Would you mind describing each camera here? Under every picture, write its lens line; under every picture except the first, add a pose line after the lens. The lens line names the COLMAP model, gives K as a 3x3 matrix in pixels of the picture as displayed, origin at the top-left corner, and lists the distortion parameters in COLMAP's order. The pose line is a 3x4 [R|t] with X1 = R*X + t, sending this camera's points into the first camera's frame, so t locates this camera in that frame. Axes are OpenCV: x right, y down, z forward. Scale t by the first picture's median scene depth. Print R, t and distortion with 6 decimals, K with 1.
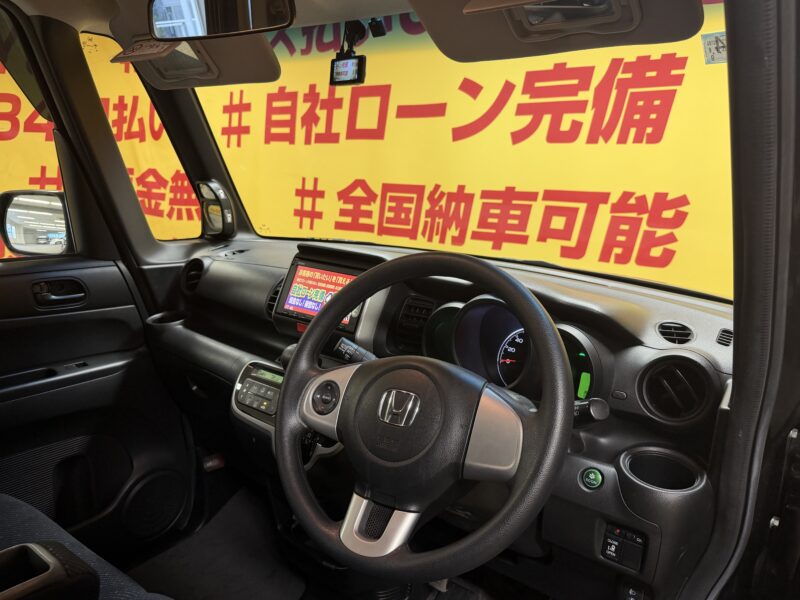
lens RADIAL K [[581.2, 0, 397.7], [0, 581.2, 311.6], [0, 0, 1]] dist [0.060811, -0.079289]
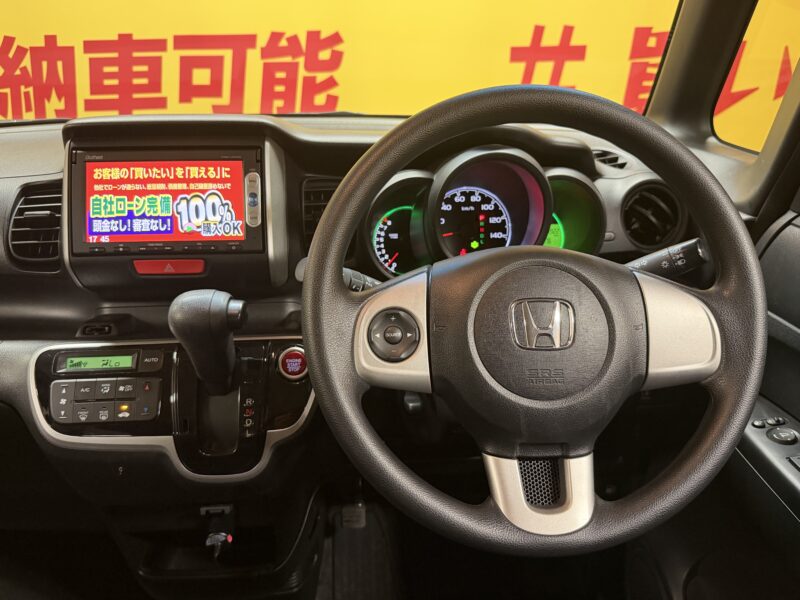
lens RADIAL K [[626.9, 0, 403.2], [0, 626.9, 305.2], [0, 0, 1]] dist [0.021118, -0.044892]
pose [[0.754987, -0.300804, 0.582677, -0.127943], [0.185922, 0.950310, 0.249688, -0.016421], [-0.628831, -0.080179, 0.773397, 0.124939]]
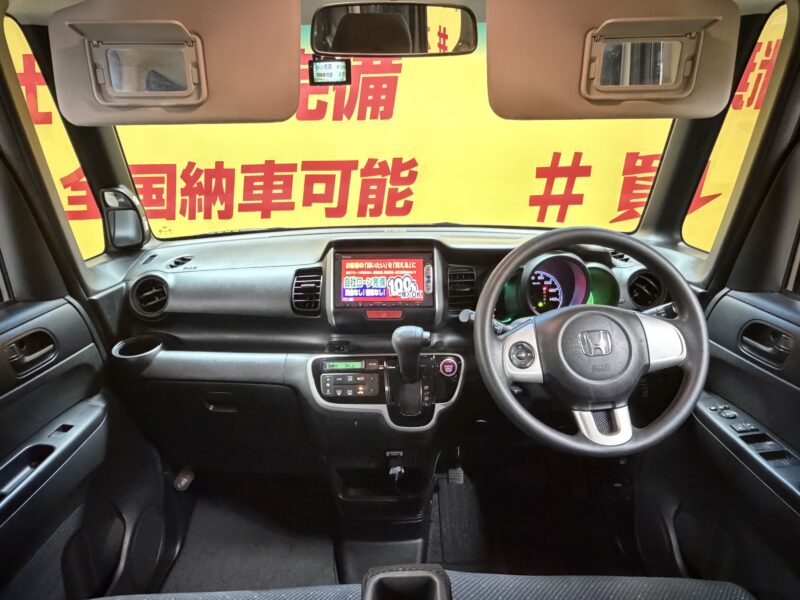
lens RADIAL K [[509.8, 0, 402.9], [0, 509.8, 306.8], [0, 0, 1]] dist [0.020417, -0.007825]
pose [[0.792237, -0.236166, 0.562661, -0.242676], [0.184989, 0.971630, 0.147354, -0.043264], [-0.581498, -0.012653, 0.813449, 0.062799]]
